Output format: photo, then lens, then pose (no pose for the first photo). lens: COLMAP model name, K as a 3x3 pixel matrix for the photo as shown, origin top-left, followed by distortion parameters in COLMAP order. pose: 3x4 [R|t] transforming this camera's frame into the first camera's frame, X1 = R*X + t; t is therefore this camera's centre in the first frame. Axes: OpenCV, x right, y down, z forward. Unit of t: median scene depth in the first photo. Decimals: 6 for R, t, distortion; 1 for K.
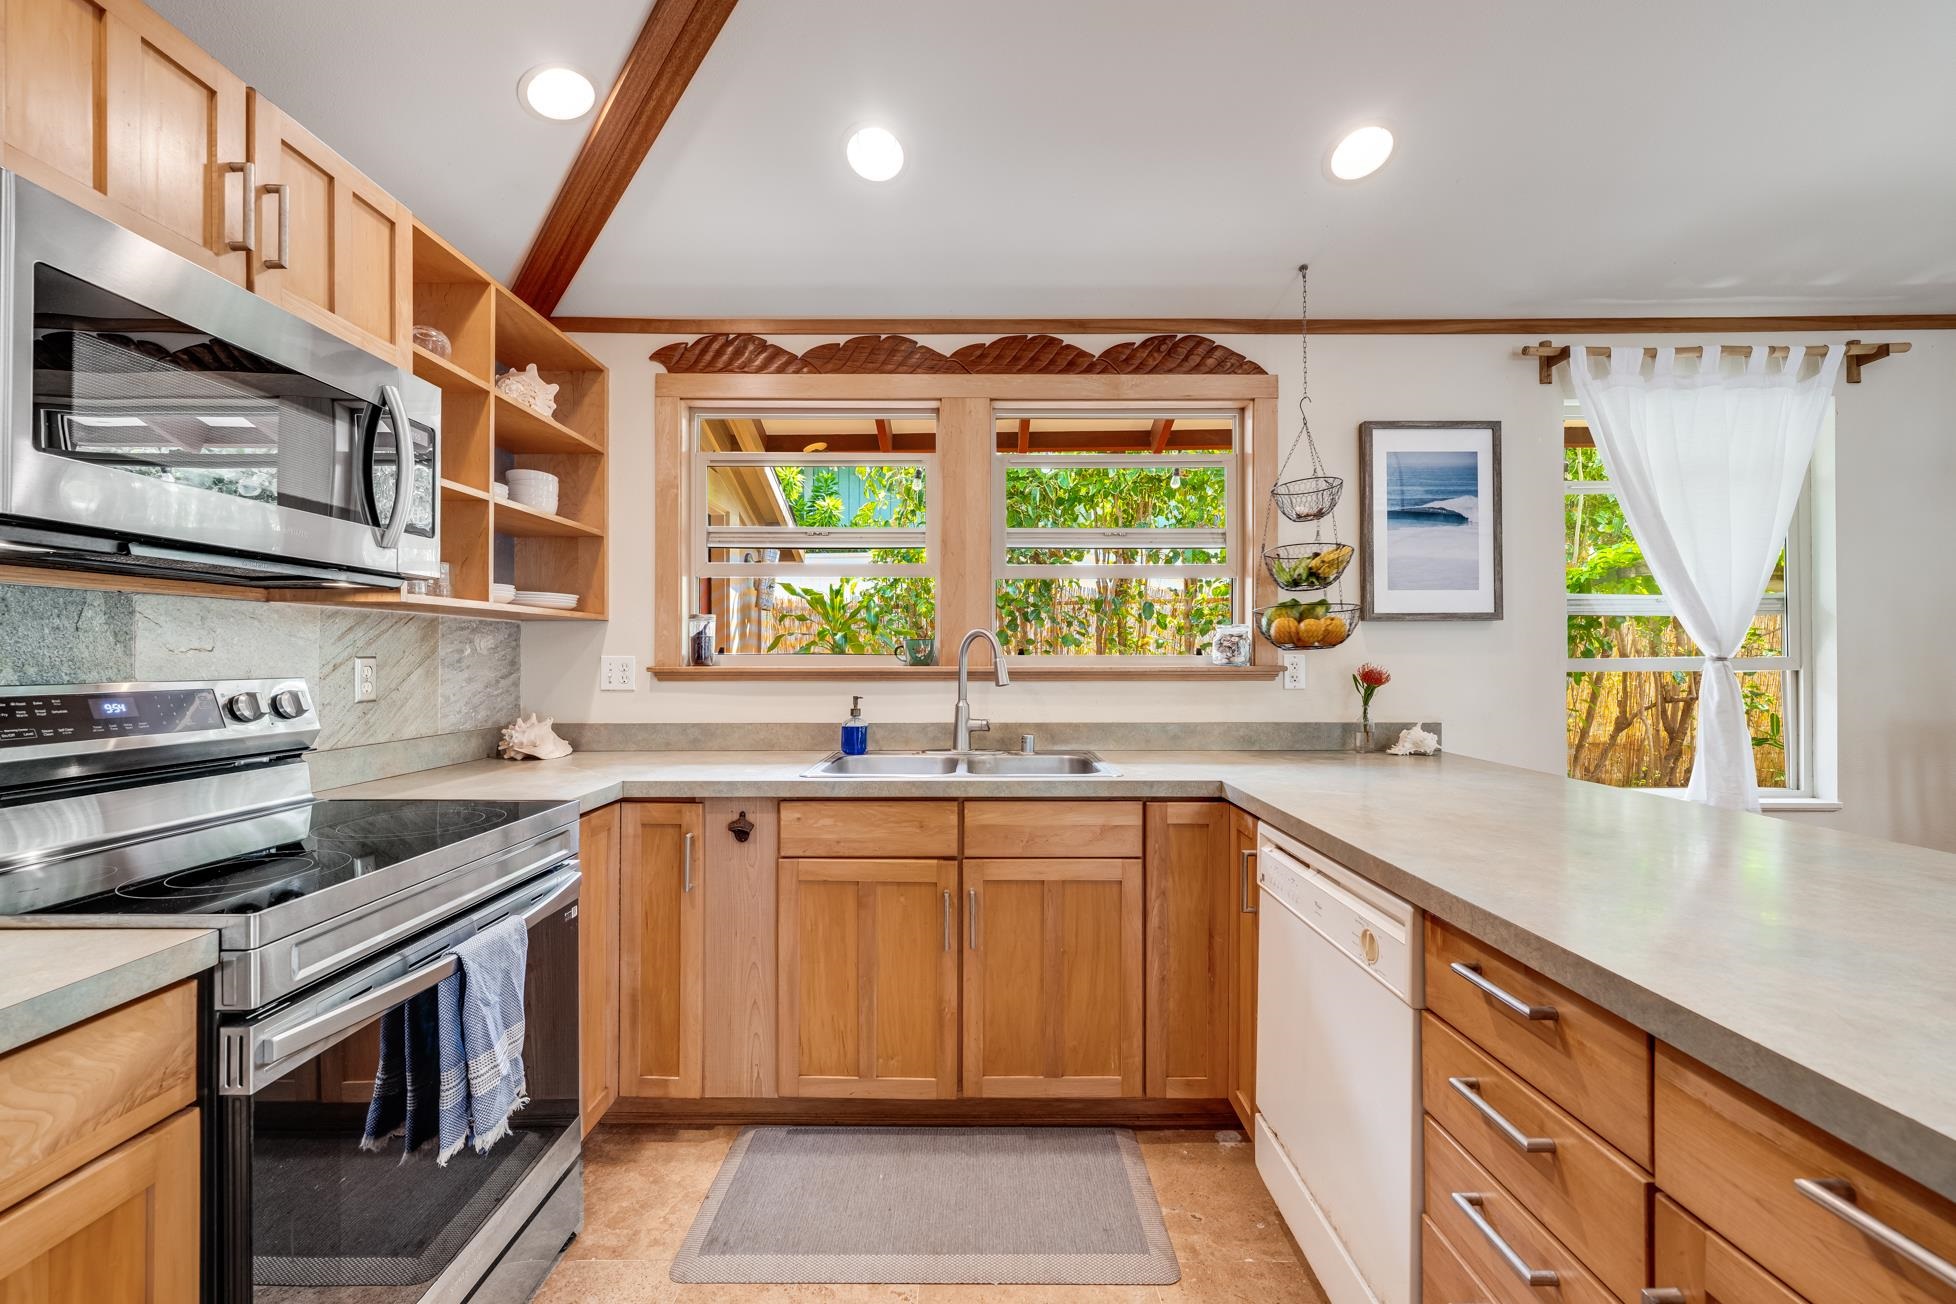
lens RADIAL K [[775.0, 0, 975.6], [0, 775.0, 656.6], [0, 0, 1]] dist [-0.000425, 0.000216]
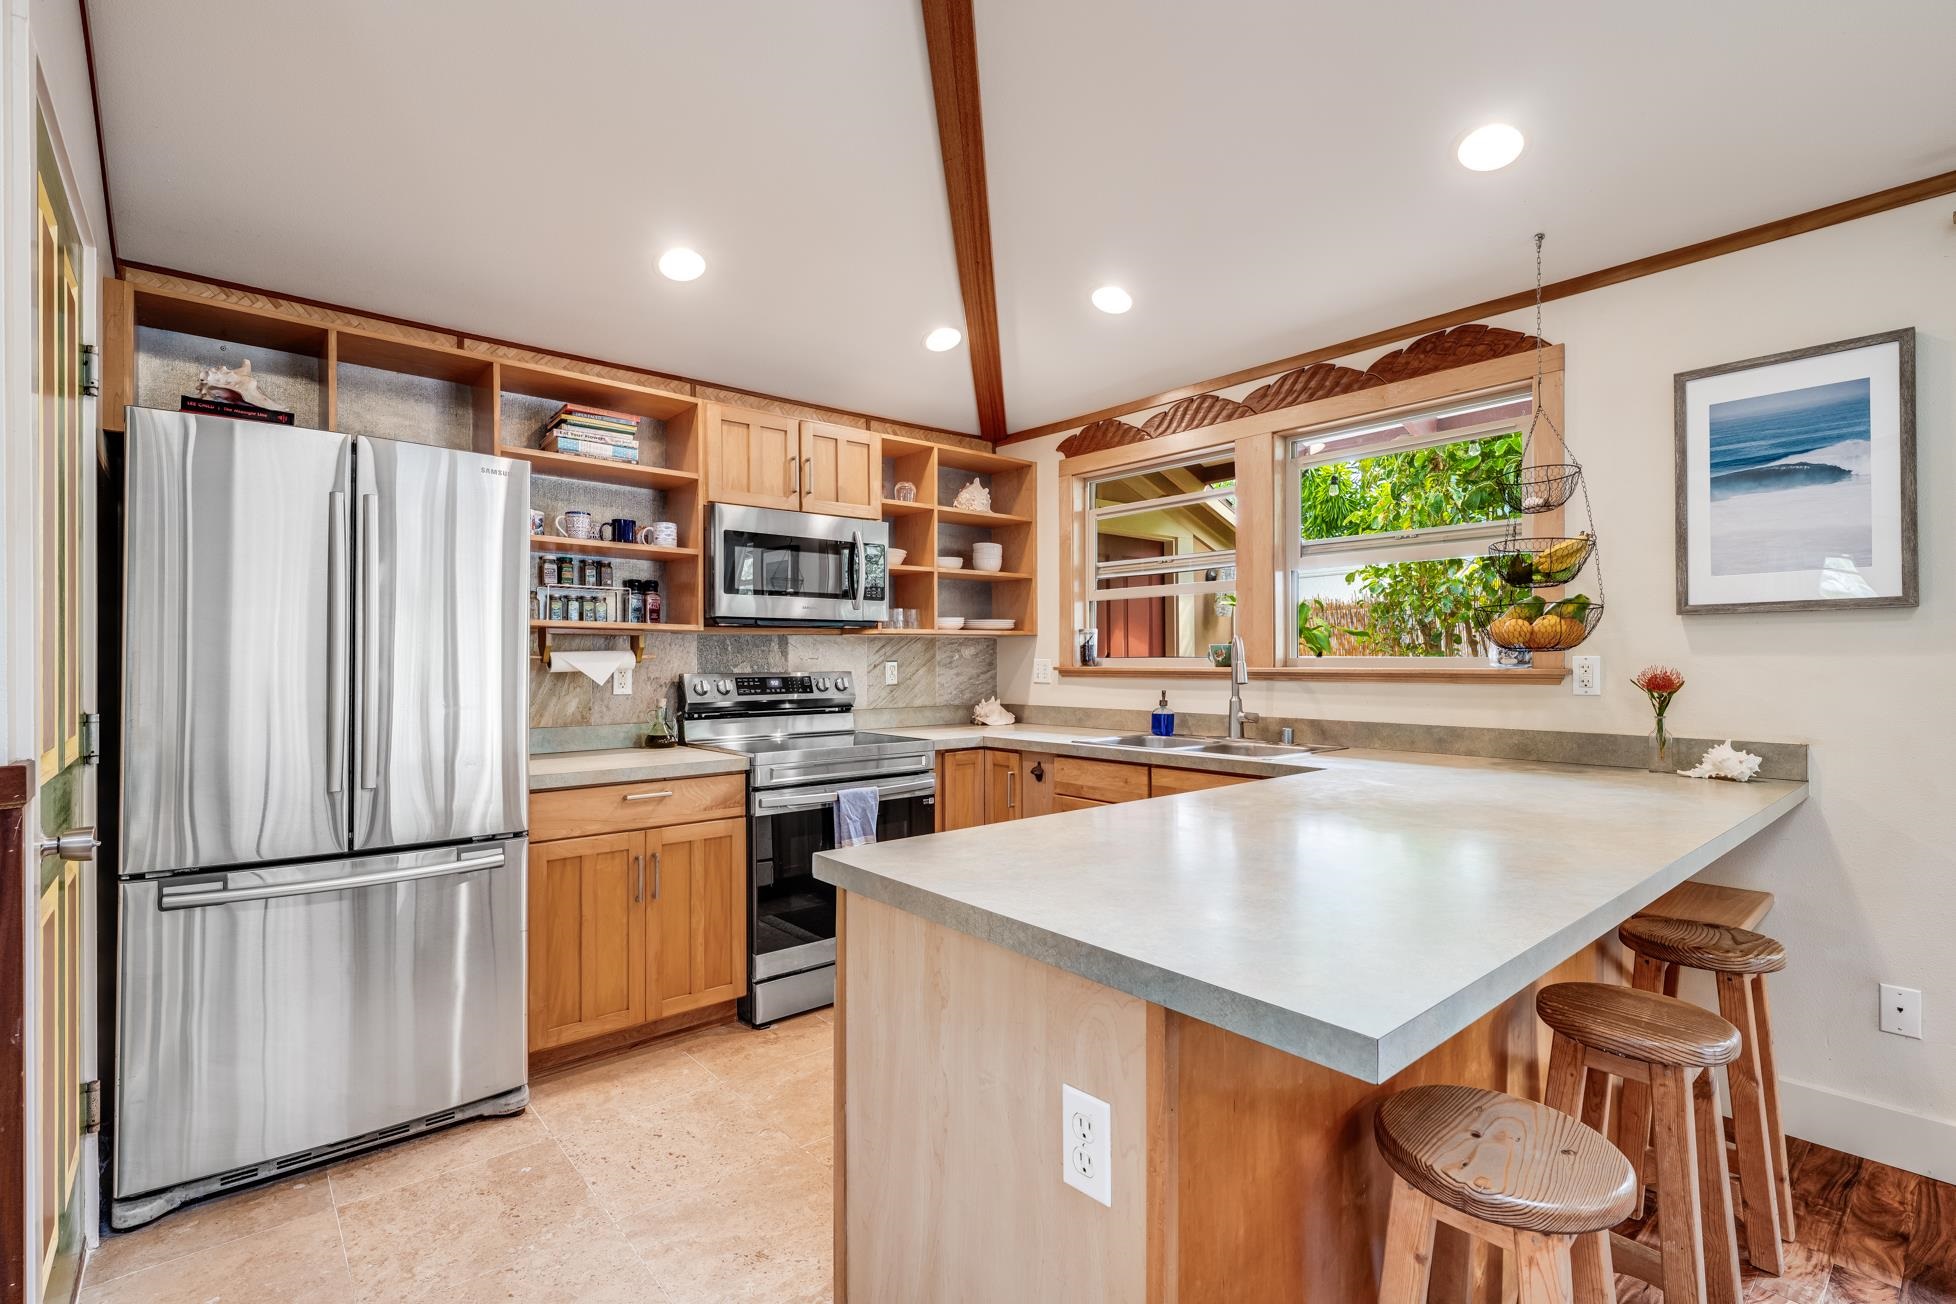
lens RADIAL K [[883.5, 0, 975.9], [0, 883.5, 657.6], [0, 0, 1]] dist [-0.000199, -0.000021]
pose [[0.656443, -0.003495, -0.754367, 0.771253], [0.006100, 0.999981, 0.000676, -0.006391], [0.754351, -0.005046, 0.656452, -0.197078]]
